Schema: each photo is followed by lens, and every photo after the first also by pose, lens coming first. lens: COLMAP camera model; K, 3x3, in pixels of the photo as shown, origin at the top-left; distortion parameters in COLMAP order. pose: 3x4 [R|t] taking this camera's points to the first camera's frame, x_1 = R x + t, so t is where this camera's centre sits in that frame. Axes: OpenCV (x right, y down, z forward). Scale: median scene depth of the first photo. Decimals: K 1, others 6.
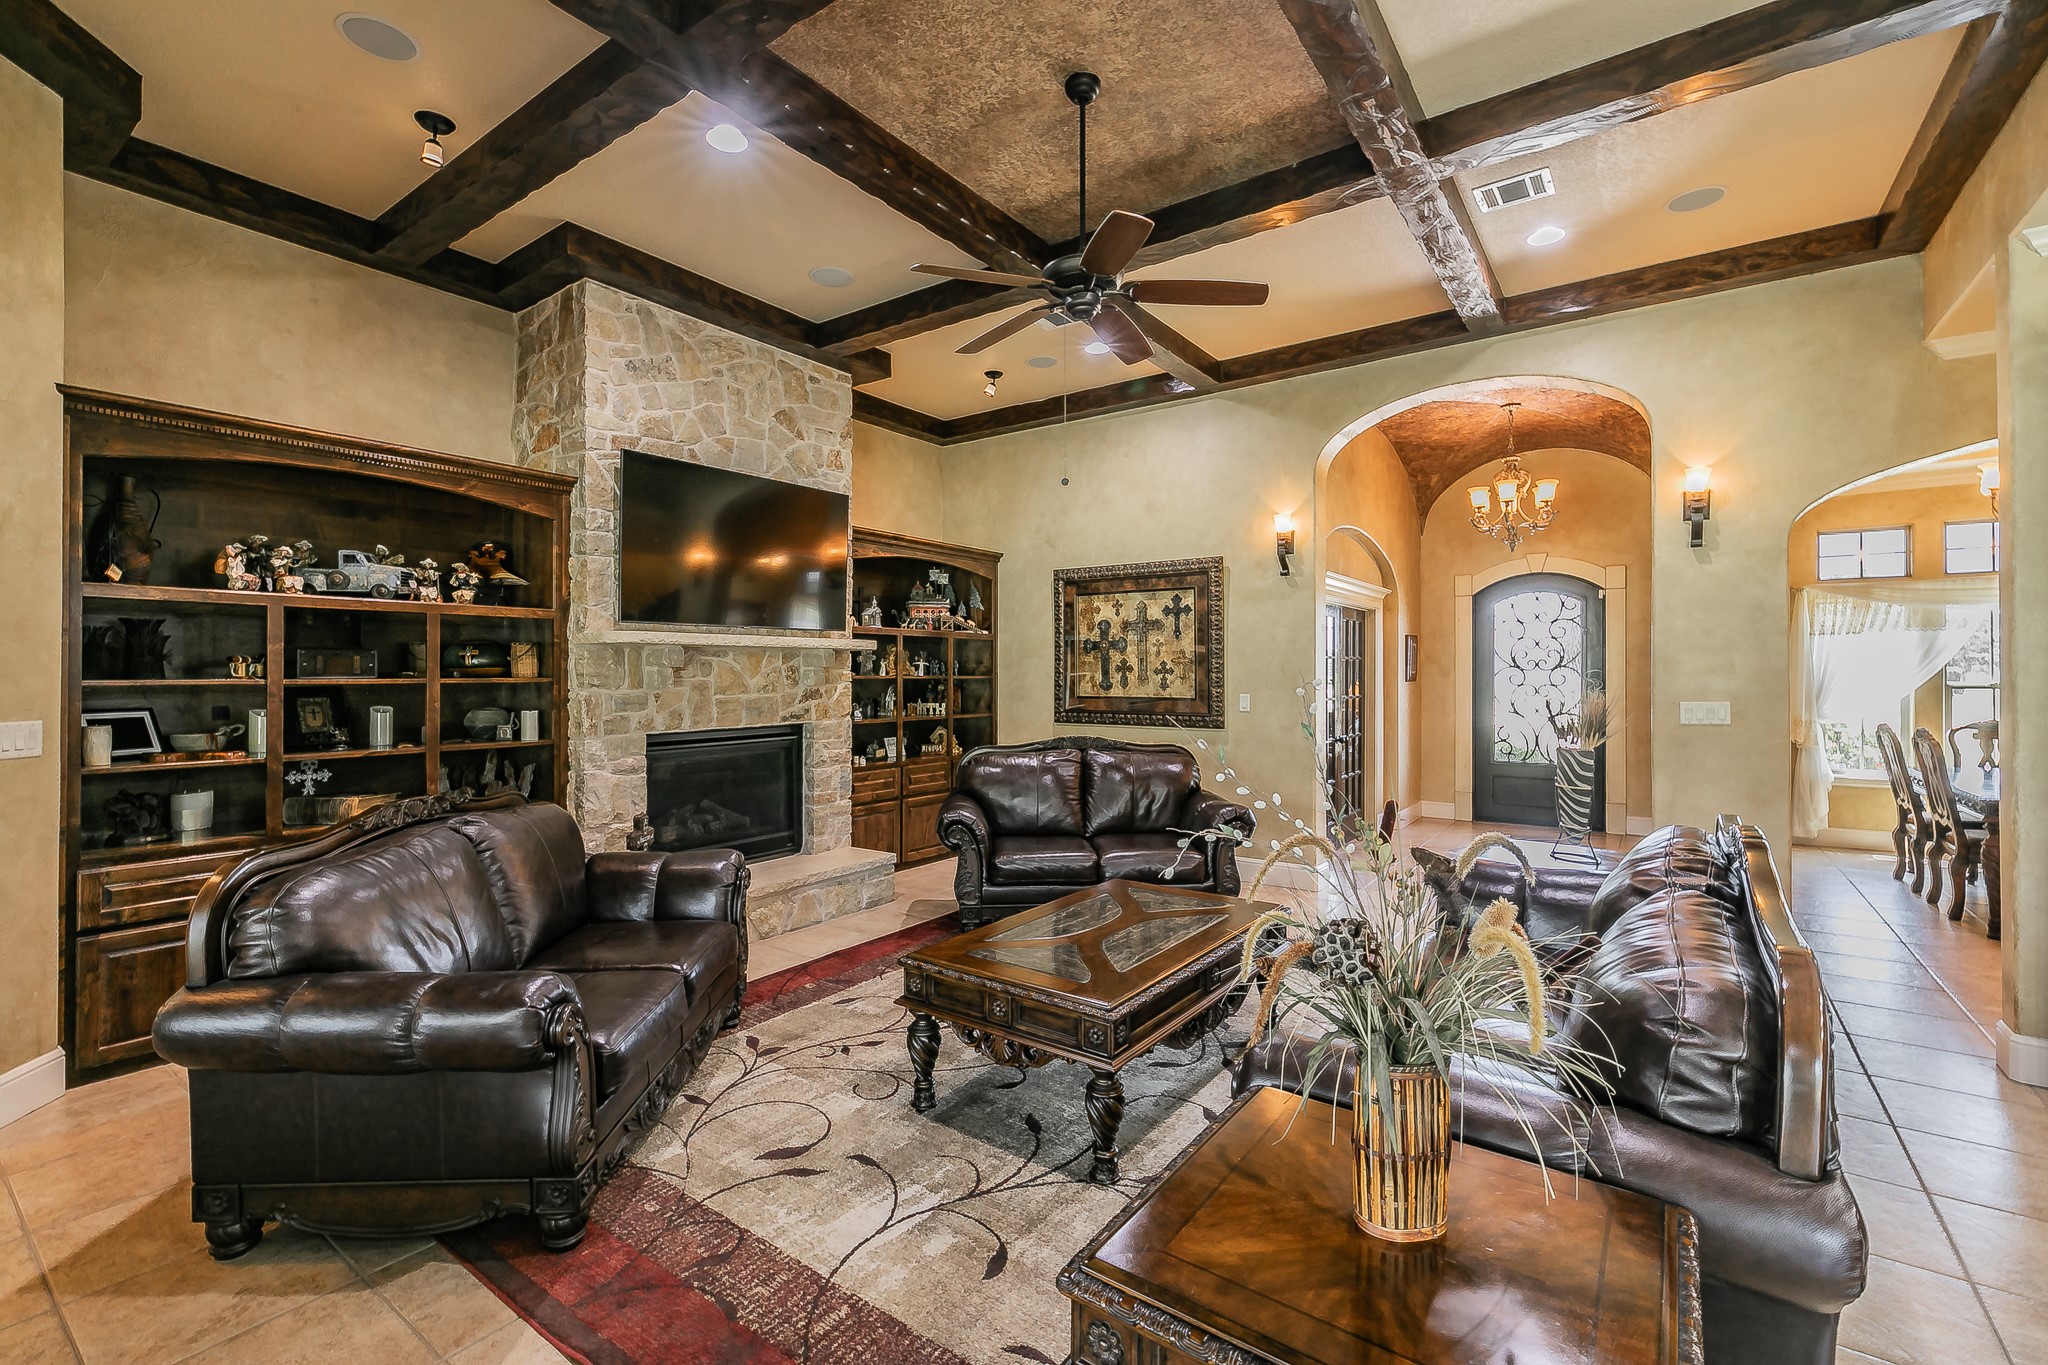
lens RADIAL K [[886.3, 0, 1026.3], [0, 886.3, 670.0], [0, 0, 1]] dist [-0.001399, -0.000404]
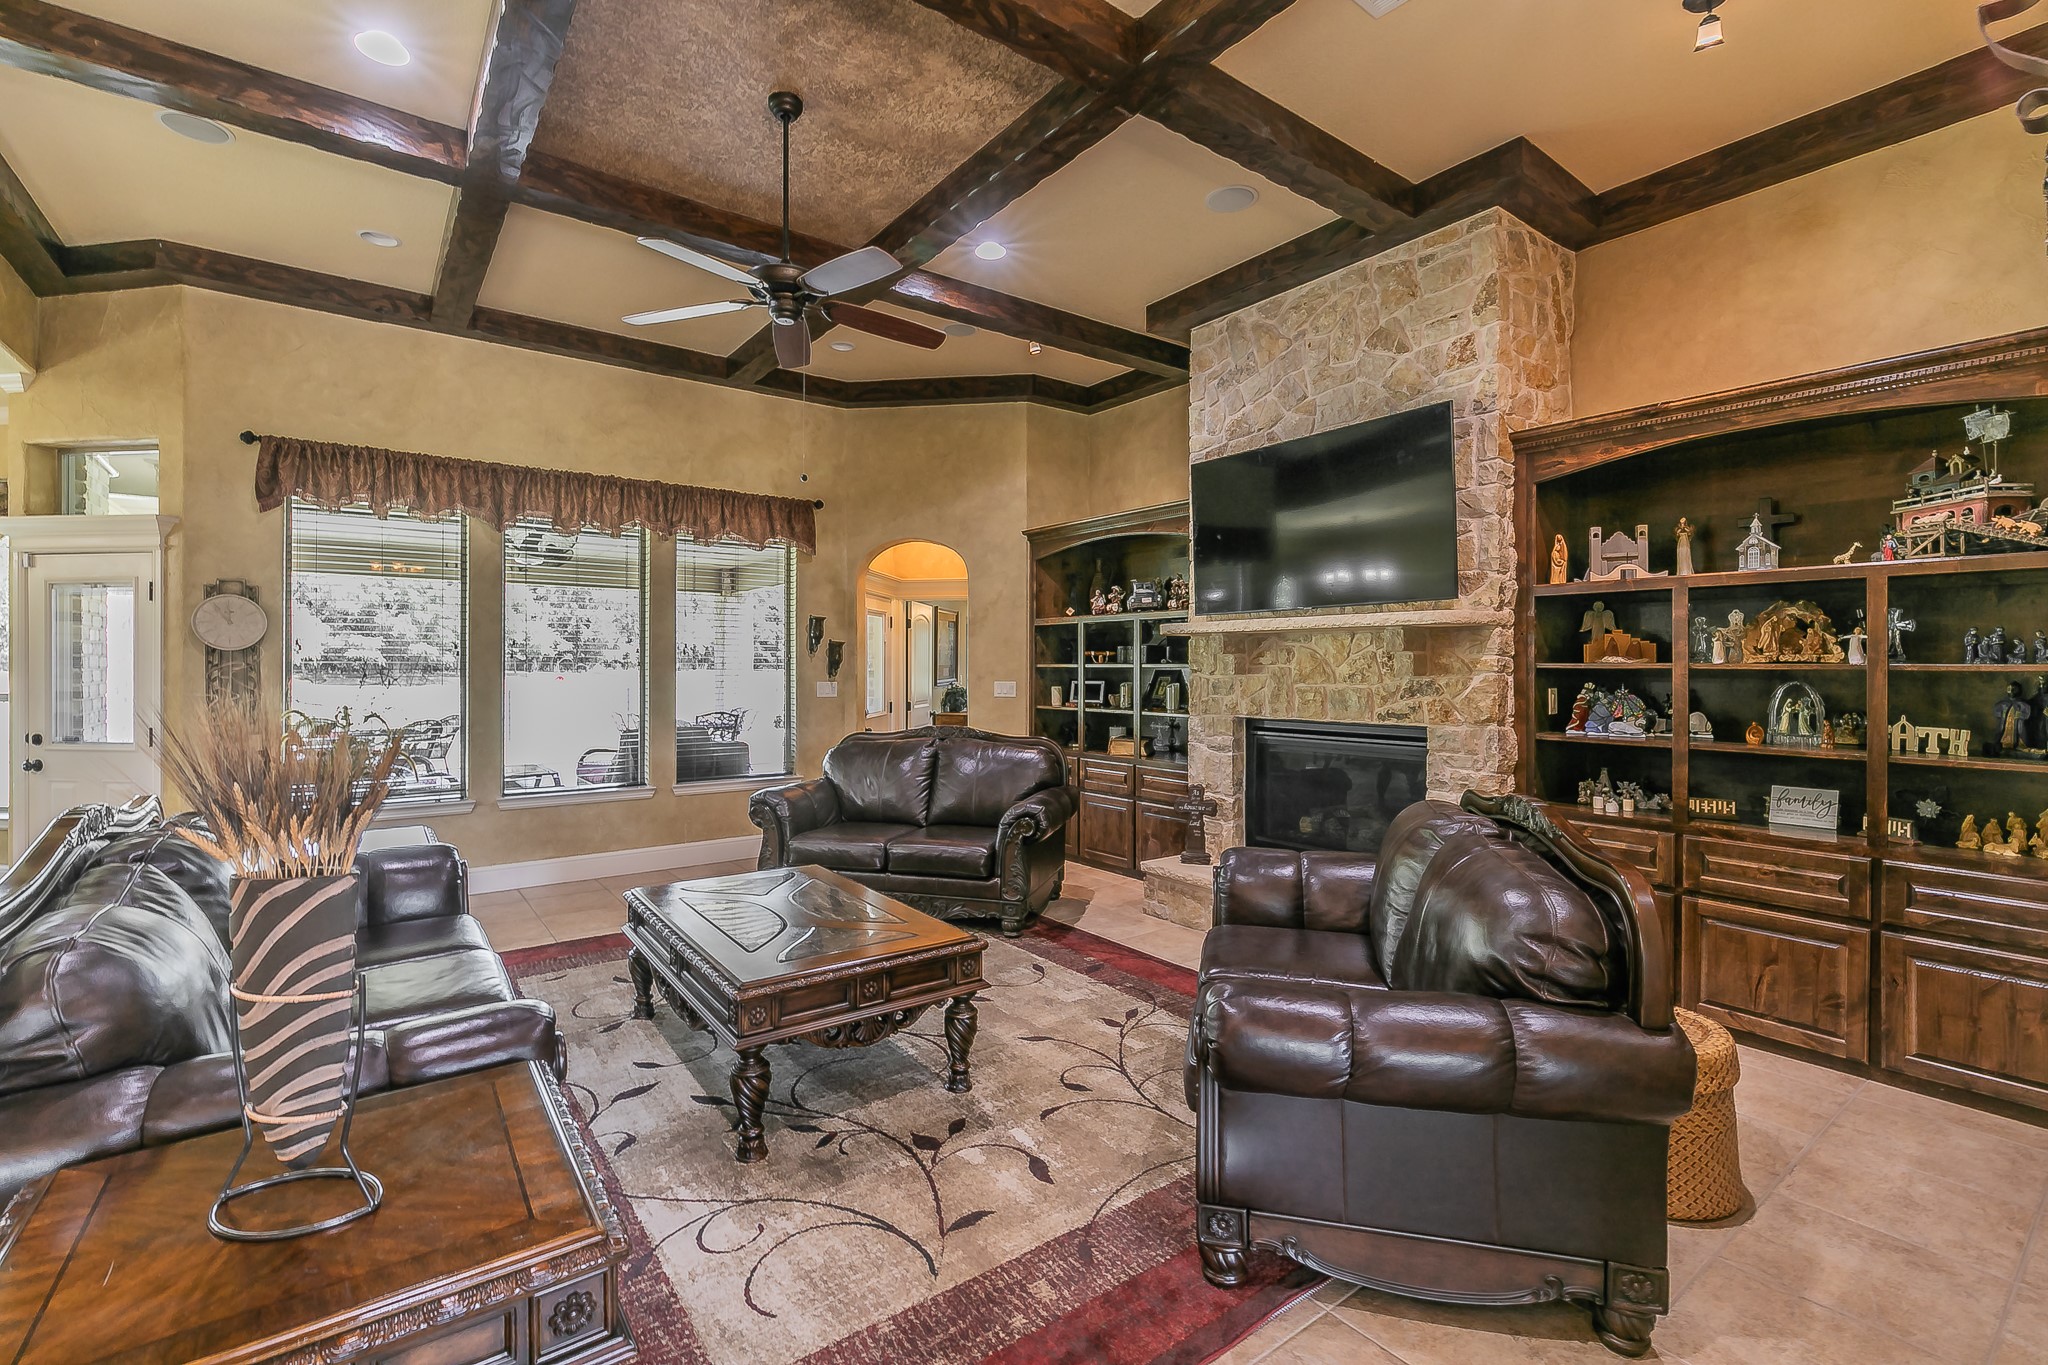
lens RADIAL K [[871.6, 0, 1012.1], [0, 871.6, 665.1], [0, 0, 1]] dist [0.002007, 0.000168]
pose [[-0.301643, 0.000497, -0.953421, 0.675814], [0.001114, 0.999999, 0.000168, 0.009568], [0.953420, -0.001012, -0.301643, 1.086661]]
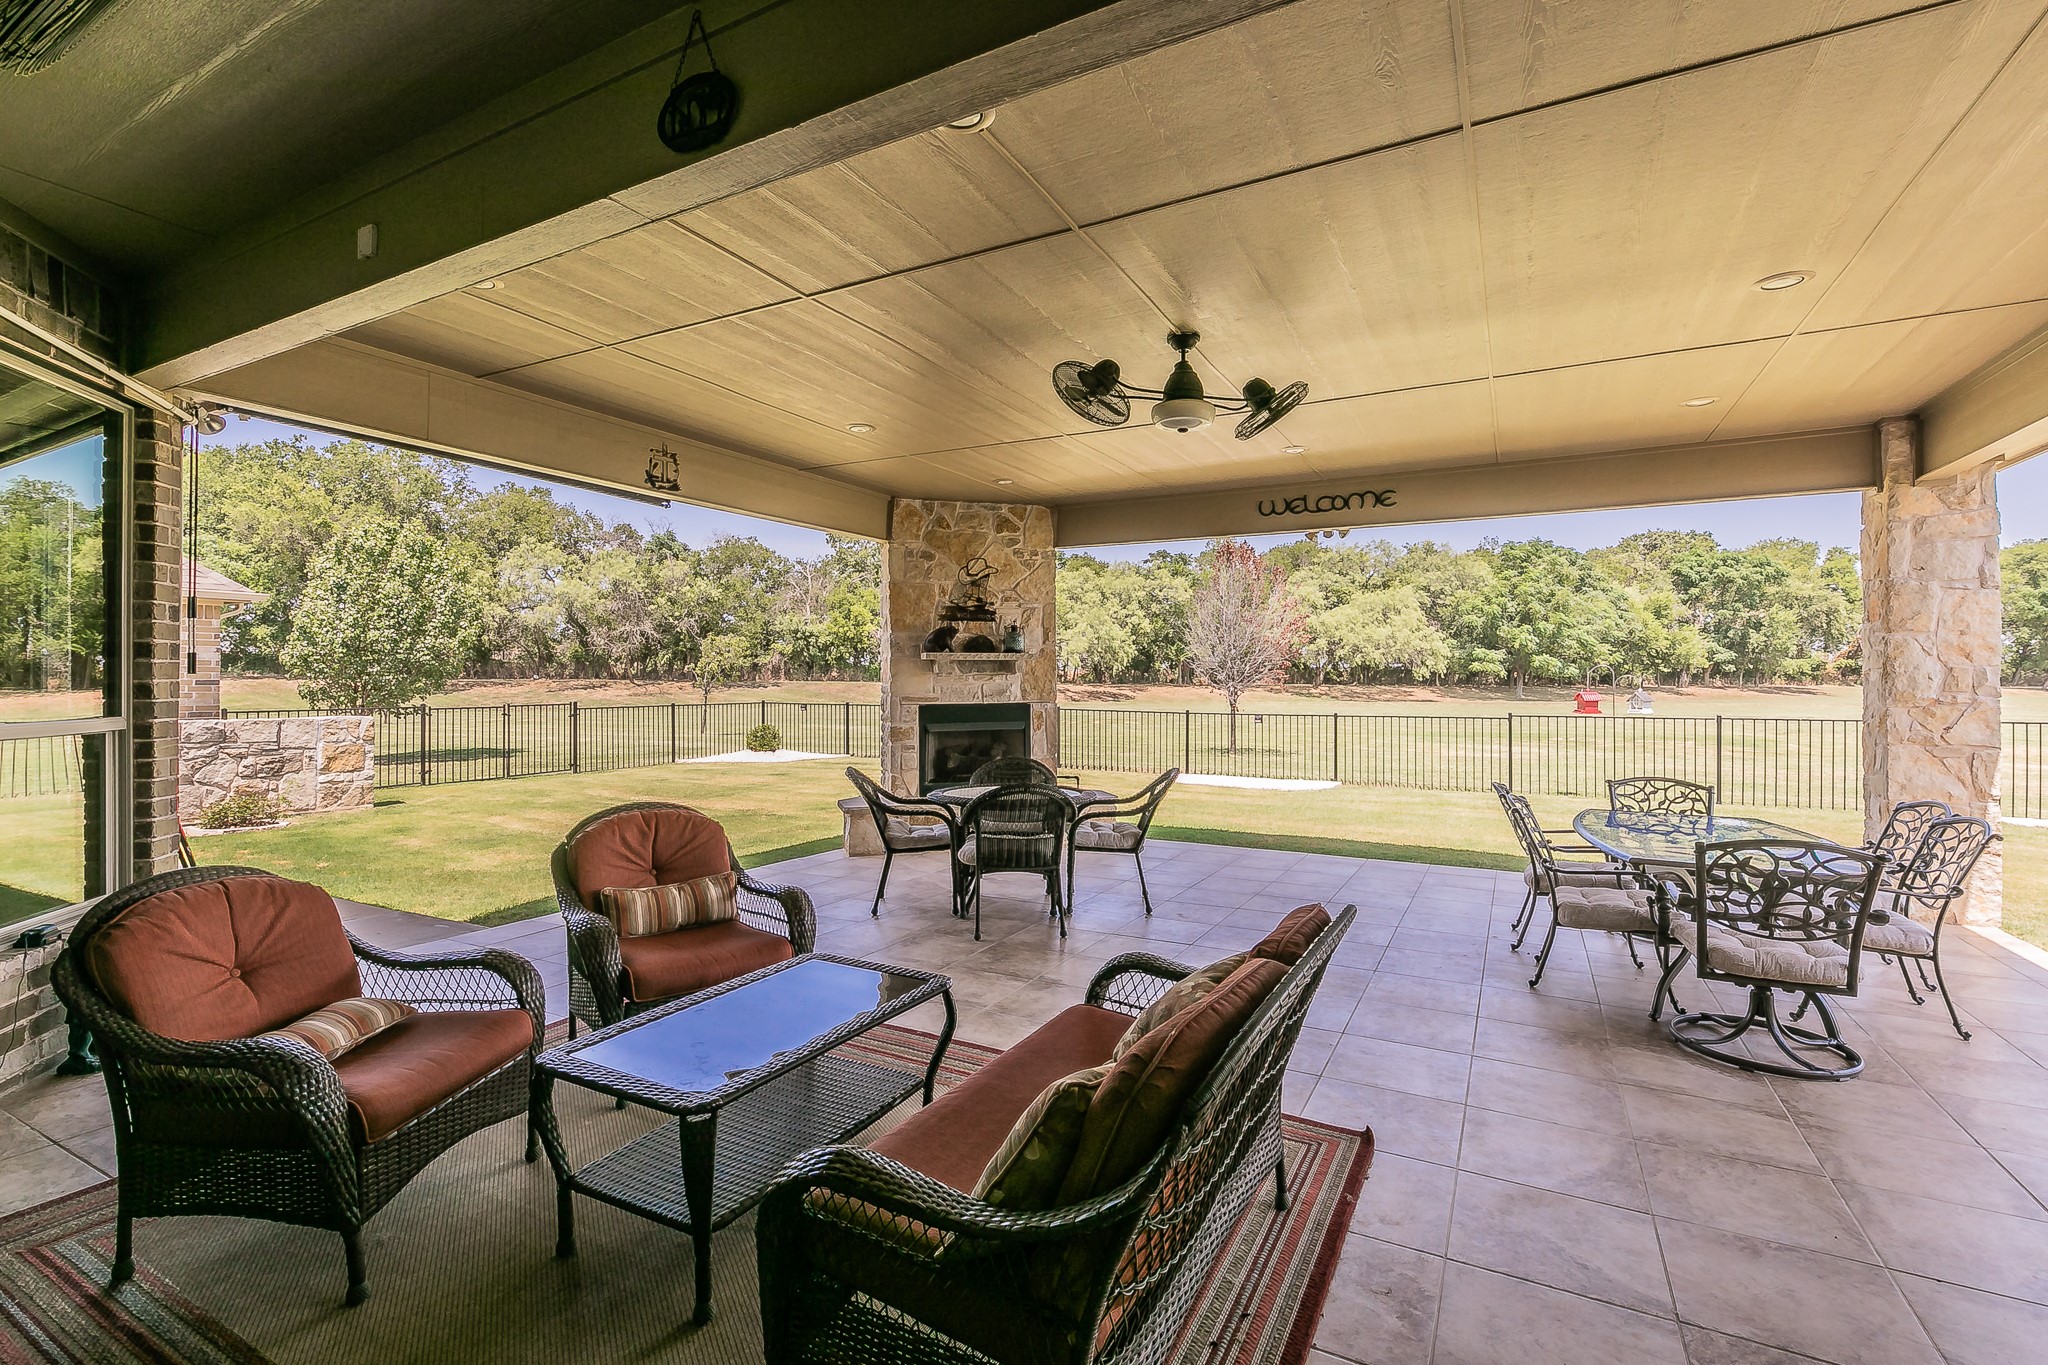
lens RADIAL K [[893.4, 0, 1024.0], [0, 893.4, 682.5], [0, 0, 1]] dist [-0.003609, -0.000098]
pose [[-0.993951, 0.000268, -0.109821, -0.766056], [-0.000164, 0.999992, 0.003930, 0.013151], [0.109821, 0.003924, -0.993944, 0.190501]]
